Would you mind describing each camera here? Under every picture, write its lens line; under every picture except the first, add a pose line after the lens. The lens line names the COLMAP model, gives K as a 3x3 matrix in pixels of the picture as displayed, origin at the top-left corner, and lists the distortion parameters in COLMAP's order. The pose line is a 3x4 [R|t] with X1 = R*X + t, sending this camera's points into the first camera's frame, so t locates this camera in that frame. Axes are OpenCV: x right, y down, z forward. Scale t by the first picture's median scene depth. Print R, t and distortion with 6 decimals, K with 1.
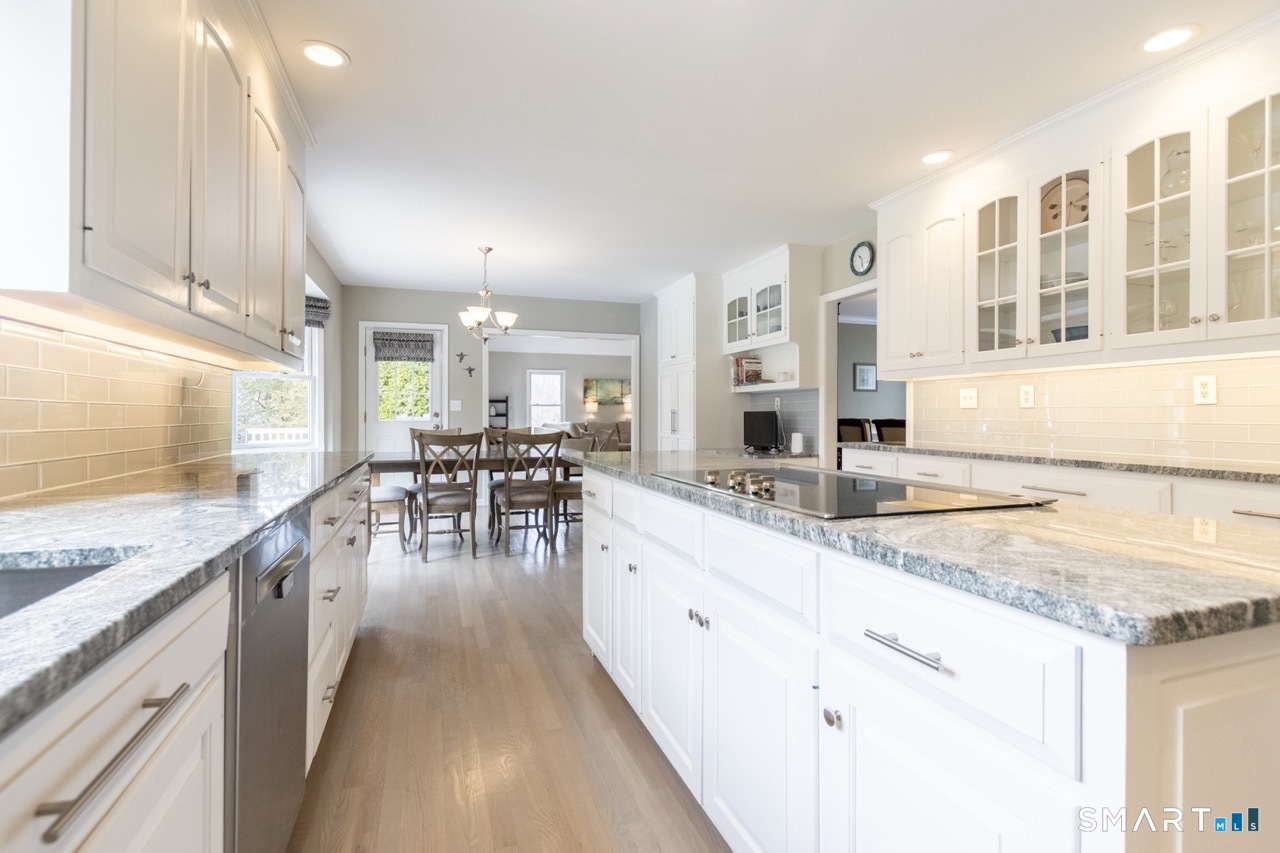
lens RADIAL K [[599.1, 0, 644.0], [0, 599.1, 412.6], [0, 0, 1]] dist [-0.004287, 0.000421]
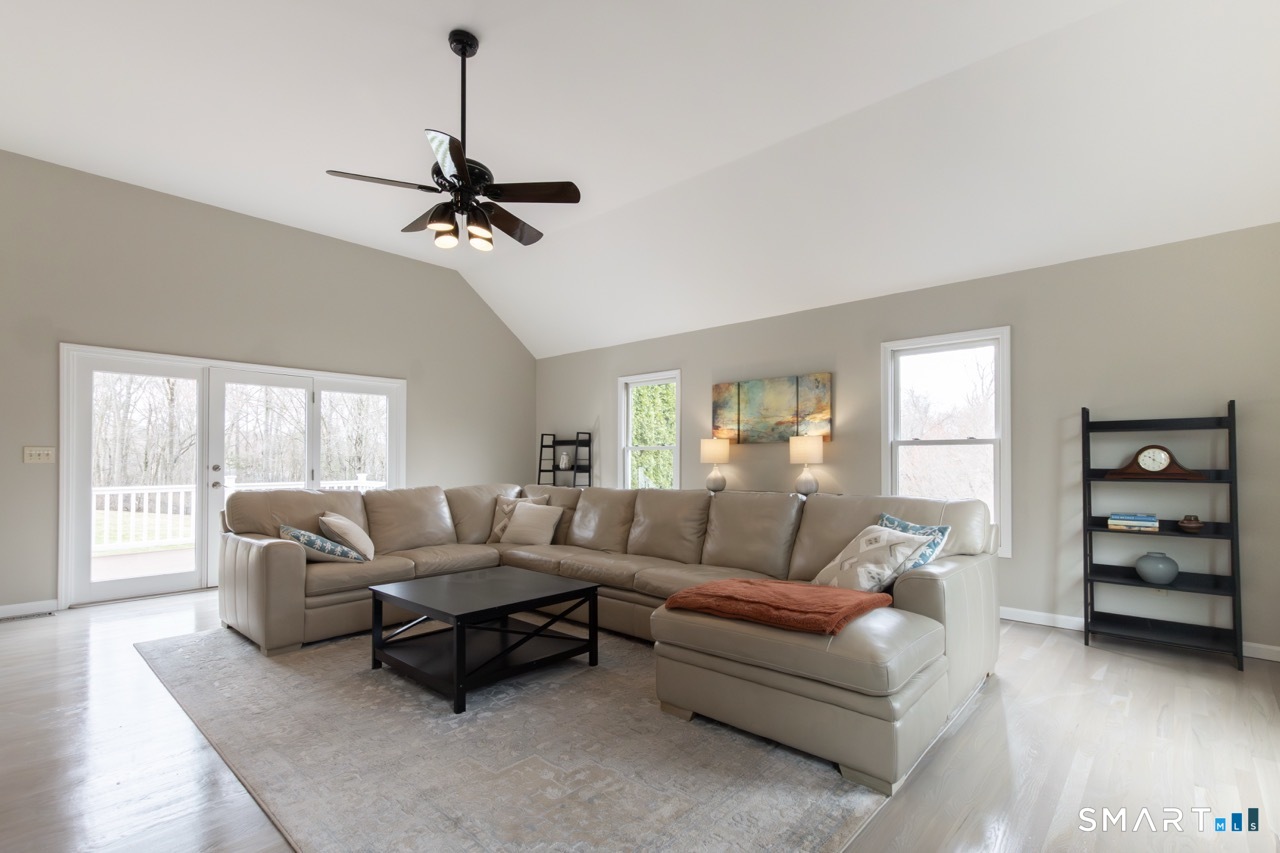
lens RADIAL K [[599.1, 0, 642.8], [0, 599.1, 456.3], [0, 0, 1]] dist [-0.004287, 0.000421]
pose [[0.490876, -0.006863, -0.871202, 0.528850], [0.005913, 0.999972, -0.004545, -0.009241], [0.871209, -0.002921, 0.490903, 1.665732]]
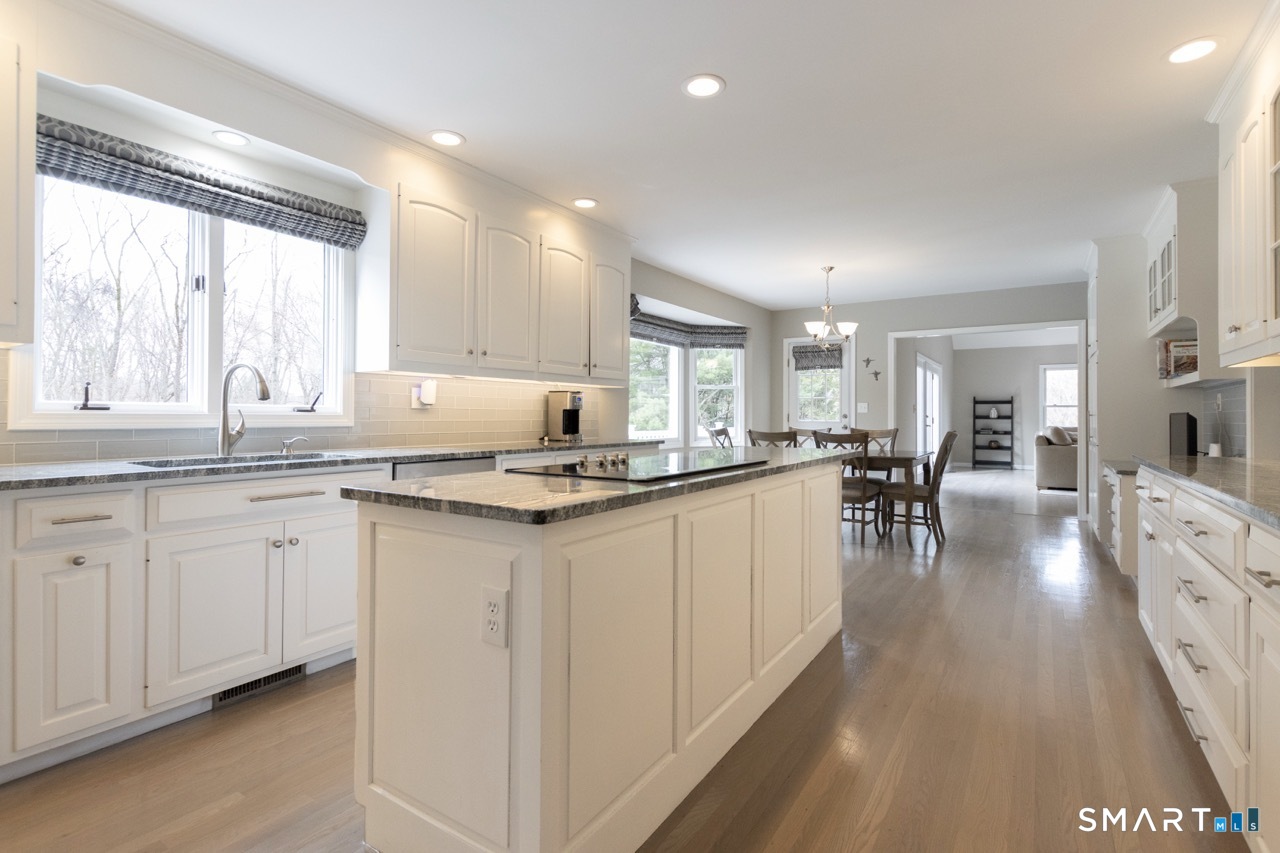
lens RADIAL K [[599.1, 0, 639.3], [0, 599.1, 414.9], [0, 0, 1]] dist [-0.004287, 0.000421]
pose [[0.603540, 0.002976, -0.797327, 0.314372], [-0.002435, 0.999995, 0.001889, 0.000409], [0.797329, 0.000801, 0.603544, 0.031648]]
